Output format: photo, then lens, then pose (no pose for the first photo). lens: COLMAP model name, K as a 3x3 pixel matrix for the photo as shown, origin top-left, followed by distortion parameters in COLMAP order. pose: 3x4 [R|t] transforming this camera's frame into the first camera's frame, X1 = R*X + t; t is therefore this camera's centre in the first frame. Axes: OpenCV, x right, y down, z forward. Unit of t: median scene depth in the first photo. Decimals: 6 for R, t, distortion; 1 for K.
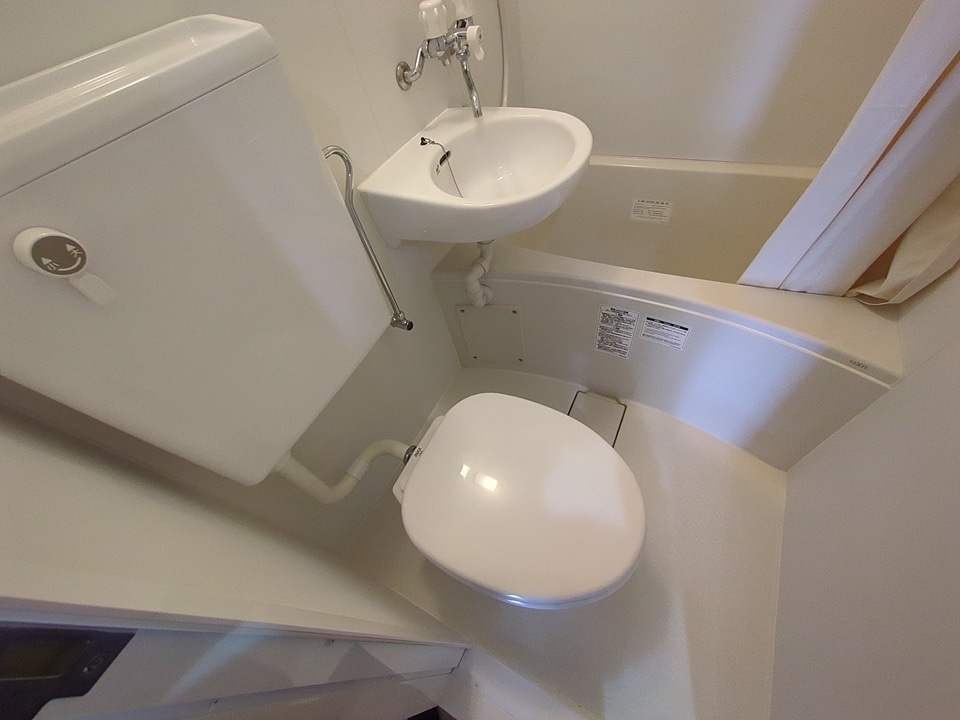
lens RADIAL K [[380.4, 0, 480.0], [0, 380.4, 360.0], [0, 0, 1]] dist [0.000275, 0.000194]
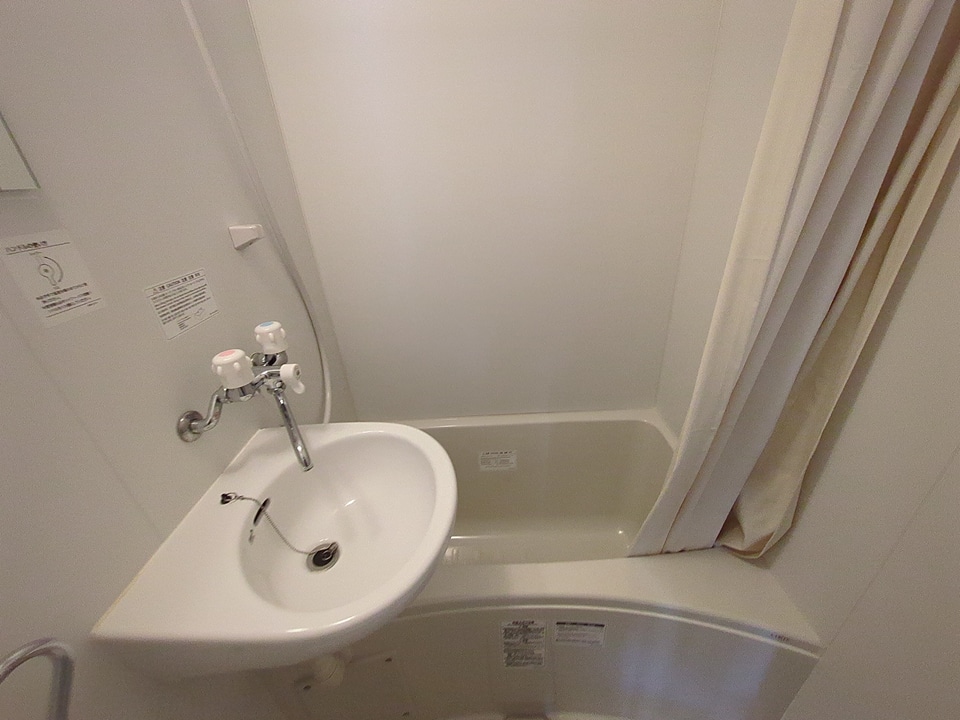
lens RADIAL K [[371.0, 0, 480.0], [0, 371.0, 360.0], [0, 0, 1]] dist [-0.000766, 0.000243]
pose [[0.886481, -0.112750, 0.448820, -0.007200], [0.310624, 0.863884, -0.396507, -0.391337], [-0.343022, 0.490910, 0.800839, 0.151241]]
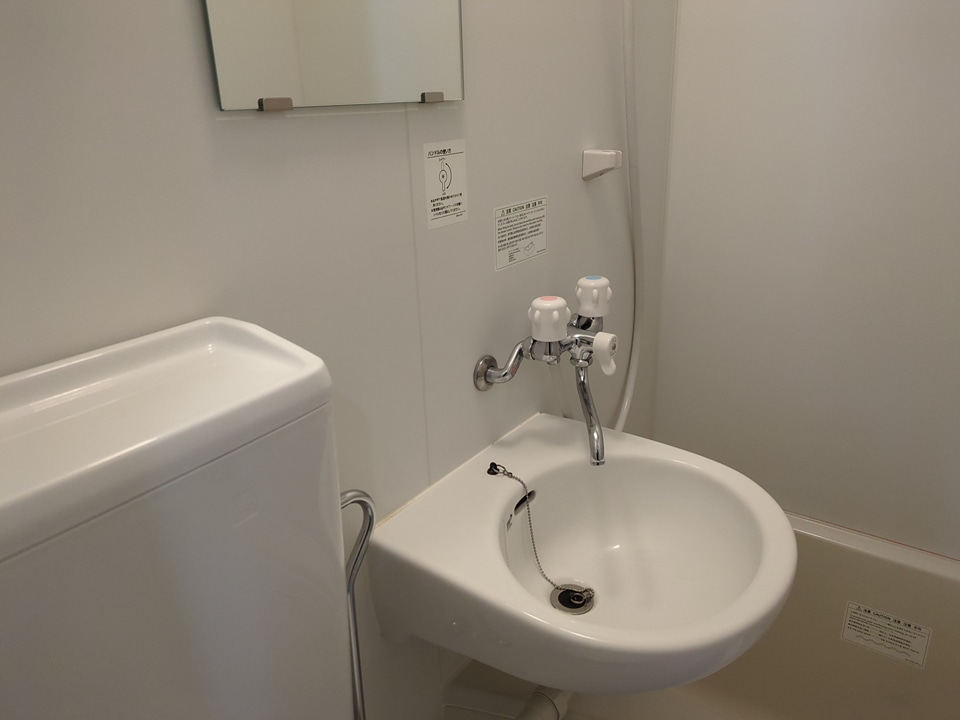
lens RADIAL K [[712.8, 0, 480.0], [0, 712.8, 360.0], [0, 0, 1]] dist [0.021559, -0.001635]
pose [[0.979107, 0.179679, -0.095210, -0.099470], [-0.203139, 0.843179, -0.497779, -0.169931], [-0.009162, 0.506720, 0.862062, -0.039273]]
